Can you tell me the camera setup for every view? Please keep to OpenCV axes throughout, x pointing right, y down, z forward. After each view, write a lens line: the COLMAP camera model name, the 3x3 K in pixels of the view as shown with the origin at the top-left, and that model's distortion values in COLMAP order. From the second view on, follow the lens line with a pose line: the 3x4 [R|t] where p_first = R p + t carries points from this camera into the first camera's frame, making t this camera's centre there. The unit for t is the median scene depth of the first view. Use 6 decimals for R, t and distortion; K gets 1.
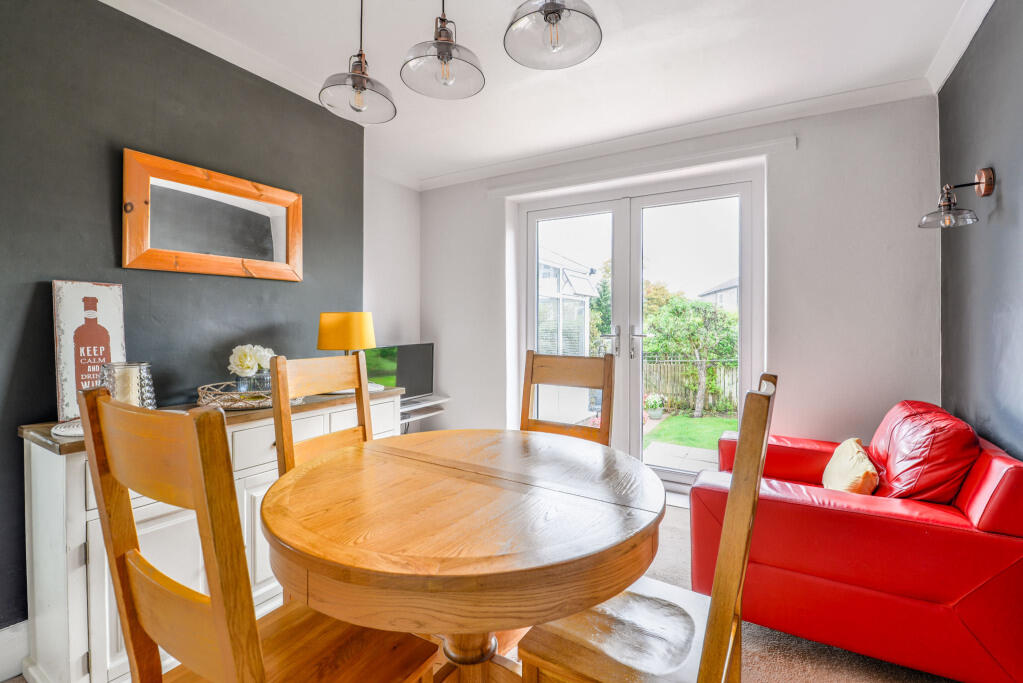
lens RADIAL K [[461.8, 0, 509.2], [0, 461.8, 324.9], [0, 0, 1]] dist [0.000627, -0.000029]
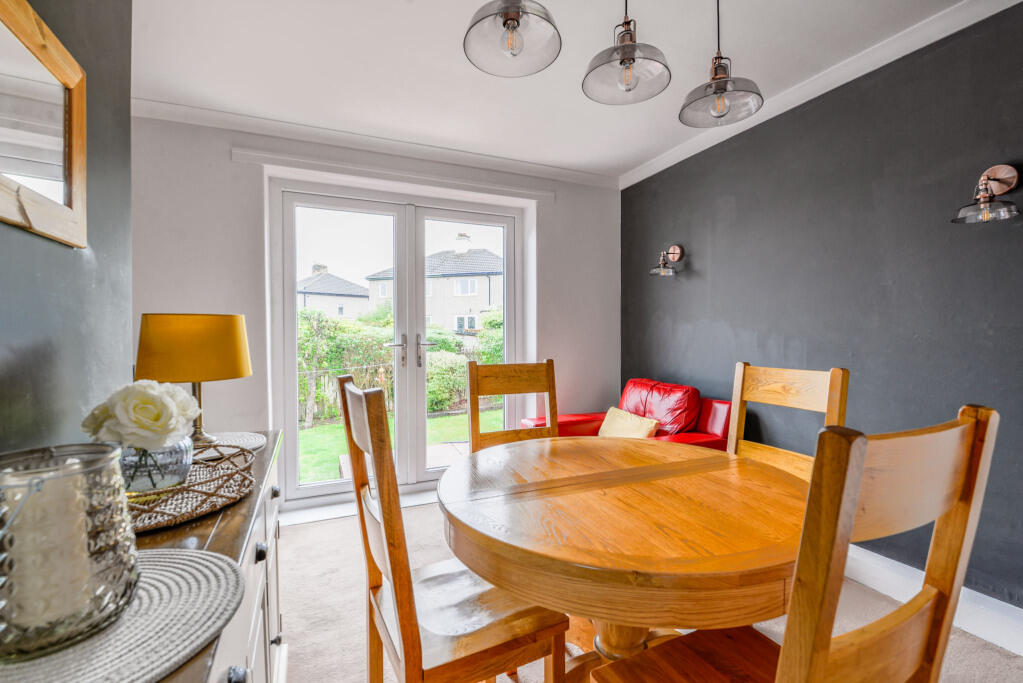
lens RADIAL K [[460.1, 0, 517.0], [0, 460.1, 339.1], [0, 0, 1]] dist [0.000583, -0.009899]
pose [[0.566203, -0.015893, 0.824113, -0.548192], [0.006050, 0.999867, 0.015127, -0.002089], [-0.824244, -0.003579, 0.566224, 0.320943]]
